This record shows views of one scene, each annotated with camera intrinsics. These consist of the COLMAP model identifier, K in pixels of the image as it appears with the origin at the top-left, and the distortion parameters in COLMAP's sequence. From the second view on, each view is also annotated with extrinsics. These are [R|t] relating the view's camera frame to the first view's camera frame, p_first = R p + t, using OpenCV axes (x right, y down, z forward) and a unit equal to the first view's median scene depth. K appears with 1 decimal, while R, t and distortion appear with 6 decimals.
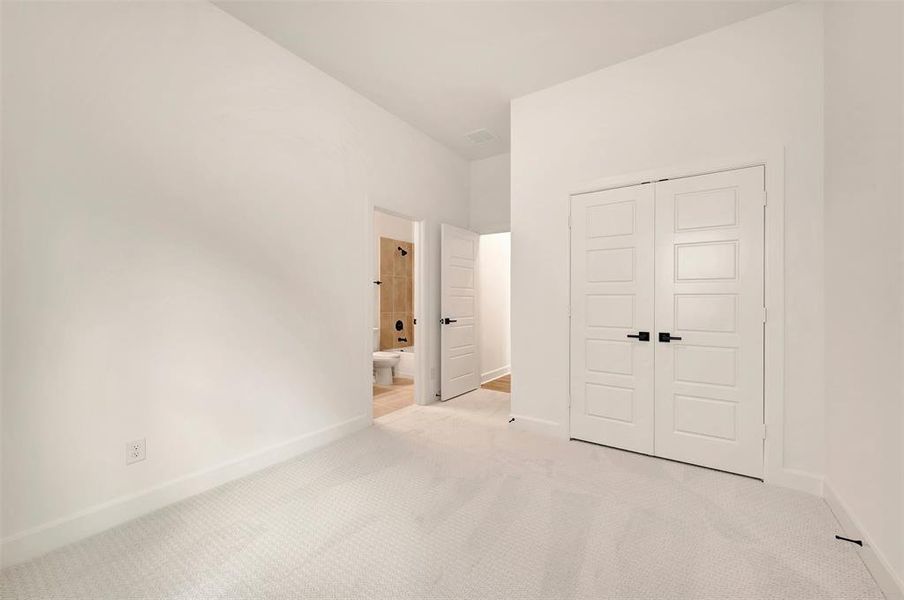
lens RADIAL K [[359.4, 0, 454.8], [0, 359.4, 300.5], [0, 0, 1]] dist [0.003092, -0.000524]
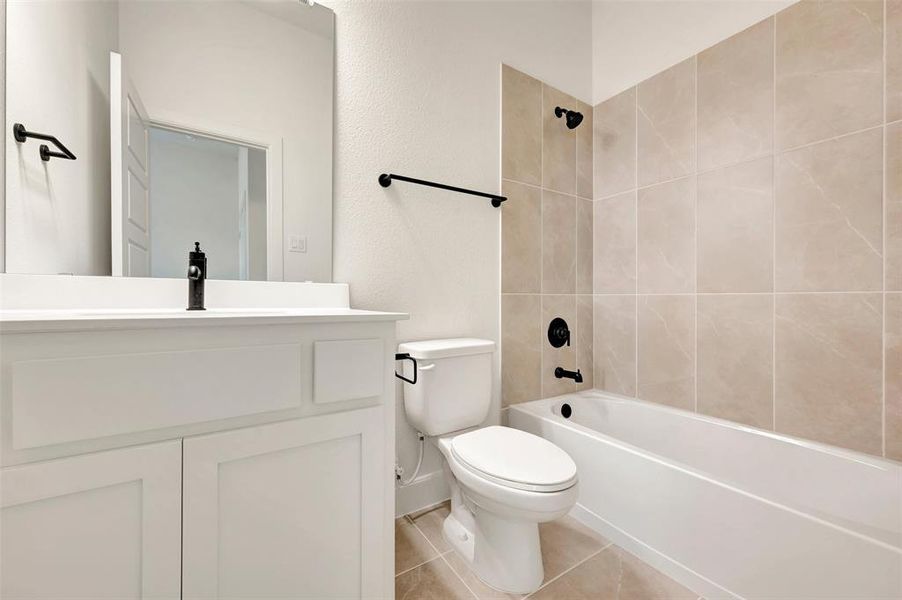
lens RADIAL K [[358.6, 0, 454.1], [0, 358.6, 300.3], [0, 0, 1]] dist [0.003092, -0.000524]
pose [[0.926174, -0.002117, -0.377090, -0.118396], [0.001979, 0.999998, -0.000754, 0.038727], [0.377090, -0.000048, 0.926176, 0.646111]]
